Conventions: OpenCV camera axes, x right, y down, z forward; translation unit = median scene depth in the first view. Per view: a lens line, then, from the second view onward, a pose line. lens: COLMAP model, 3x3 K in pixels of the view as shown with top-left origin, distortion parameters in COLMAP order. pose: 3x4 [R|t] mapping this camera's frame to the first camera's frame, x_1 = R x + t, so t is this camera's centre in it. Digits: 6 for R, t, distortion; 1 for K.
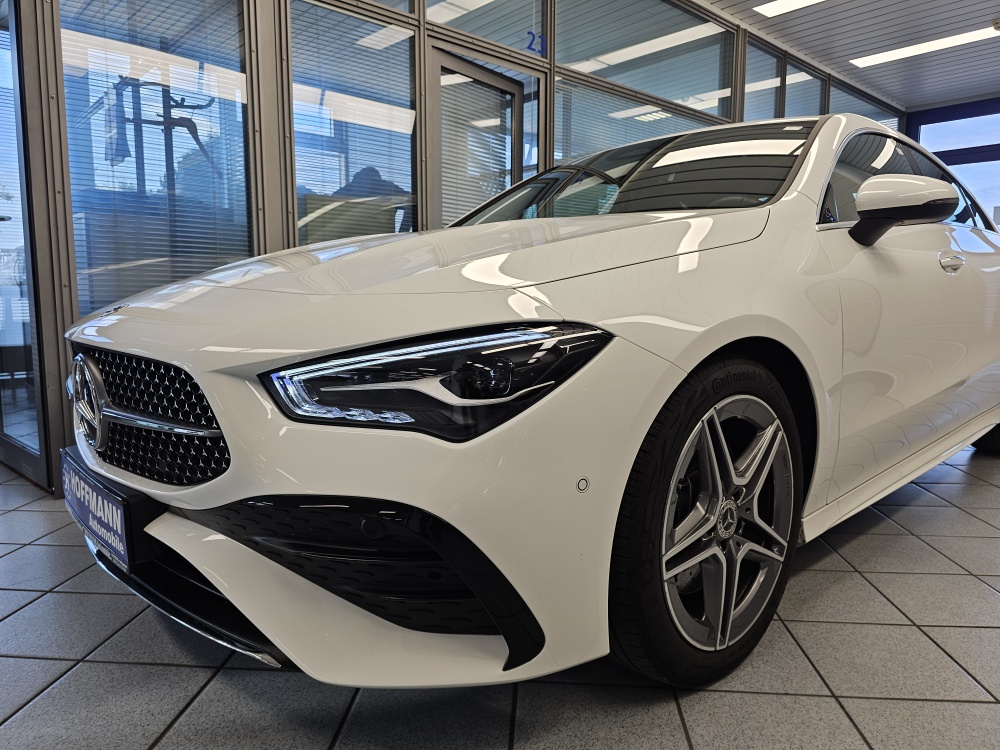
lens RADIAL K [[677.9, 0, 503.0], [0, 677.9, 366.4], [0, 0, 1]] dist [0.050057, -0.054974]
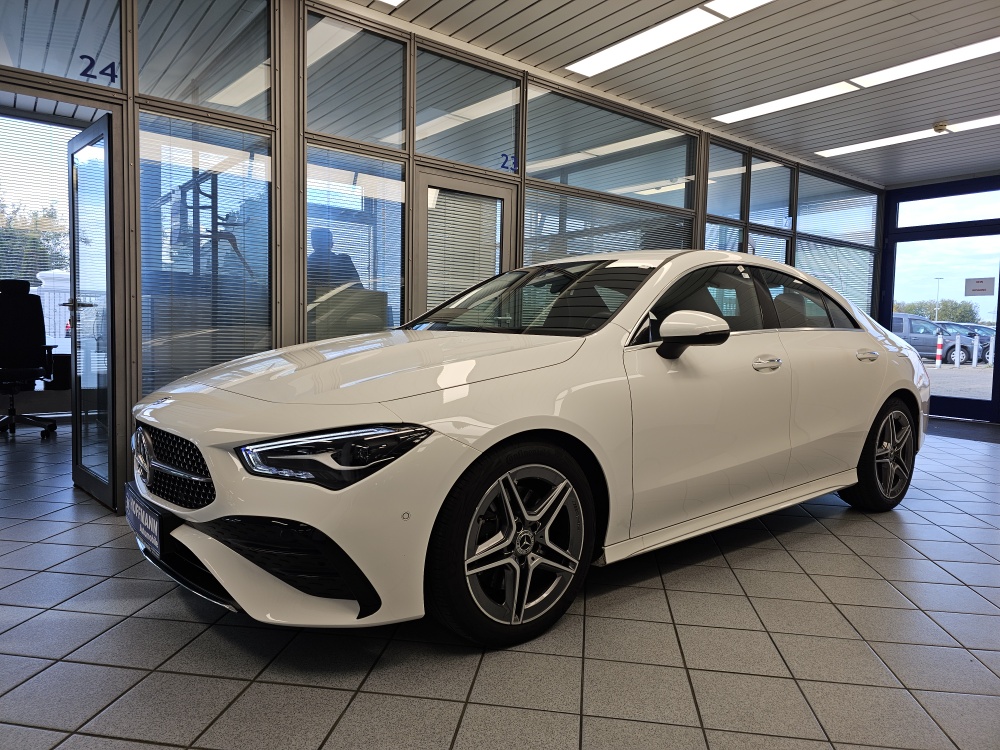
lens RADIAL K [[670.8, 0, 501.2], [0, 670.8, 365.3], [0, 0, 1]] dist [0.085404, -0.099992]
pose [[0.997298, 0.024971, -0.069084, 0.378188], [-0.028728, 0.998131, -0.053940, -0.105827], [0.067608, 0.055779, 0.996151, -0.616404]]
